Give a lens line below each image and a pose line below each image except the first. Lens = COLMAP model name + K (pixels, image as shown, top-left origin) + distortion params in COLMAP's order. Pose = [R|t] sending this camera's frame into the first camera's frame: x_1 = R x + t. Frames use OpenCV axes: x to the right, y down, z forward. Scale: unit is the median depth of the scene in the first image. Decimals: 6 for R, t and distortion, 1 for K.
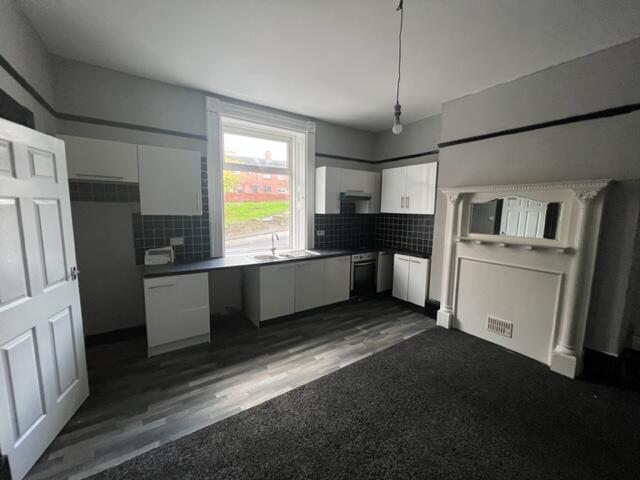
lens RADIAL K [[257.7, 0, 319.8], [0, 257.7, 238.7], [0, 0, 1]] dist [0.000171, -0.000036]
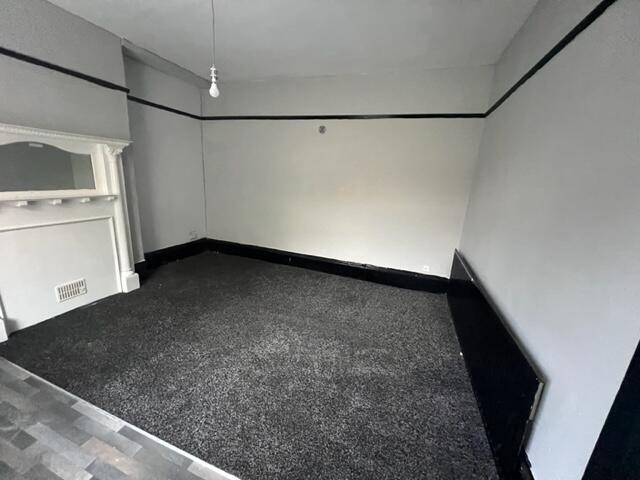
lens RADIAL K [[257.7, 0, 318.6], [0, 257.7, 240.4], [0, 0, 1]] dist [0.000171, -0.000036]
pose [[-0.595131, -0.240718, 0.766729, -0.541281], [0.029404, 0.946923, 0.320113, -0.108037], [-0.803090, 0.213054, -0.556465, 0.828533]]
